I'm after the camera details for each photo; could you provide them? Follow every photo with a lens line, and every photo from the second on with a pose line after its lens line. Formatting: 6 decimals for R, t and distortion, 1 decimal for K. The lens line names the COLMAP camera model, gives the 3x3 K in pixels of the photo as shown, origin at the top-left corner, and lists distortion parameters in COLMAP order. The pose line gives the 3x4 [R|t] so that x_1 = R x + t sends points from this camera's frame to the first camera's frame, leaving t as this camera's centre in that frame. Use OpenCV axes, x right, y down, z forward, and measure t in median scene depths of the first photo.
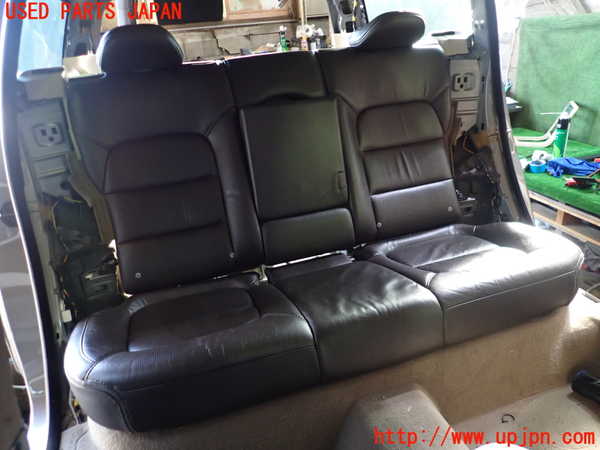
lens RADIAL K [[449.1, 0, 300.0], [0, 449.1, 225.0], [0, 0, 1]] dist [-0.007098, -0.004701]
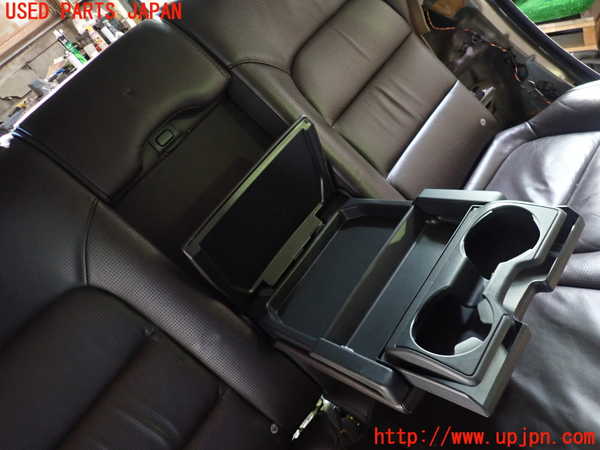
lens RADIAL K [[449.1, 0, 300.0], [0, 449.1, 225.0], [0, 0, 1]] dist [-0.007098, -0.004701]
pose [[0.791717, -0.593348, 0.145334, -0.050597], [0.572672, 0.803704, 0.161575, -0.163274], [-0.212676, -0.044693, 0.976100, 0.406854]]
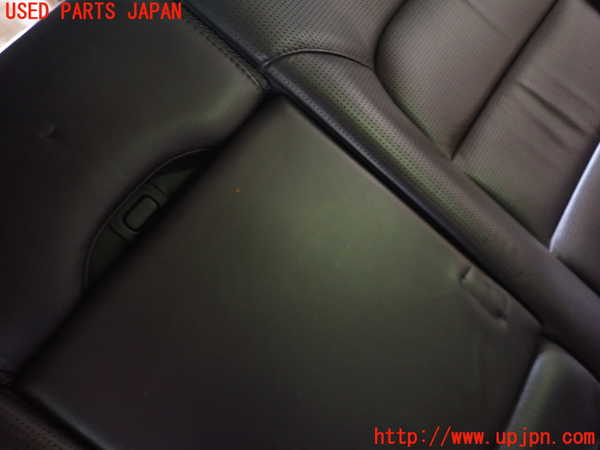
lens RADIAL K [[449.1, 0, 300.0], [0, 449.1, 225.0], [0, 0, 1]] dist [-0.007098, -0.004701]
pose [[0.788851, -0.612794, 0.046878, 0.010788], [0.604259, 0.787261, 0.122843, -0.214491], [-0.112182, -0.068578, 0.991318, 0.651296]]
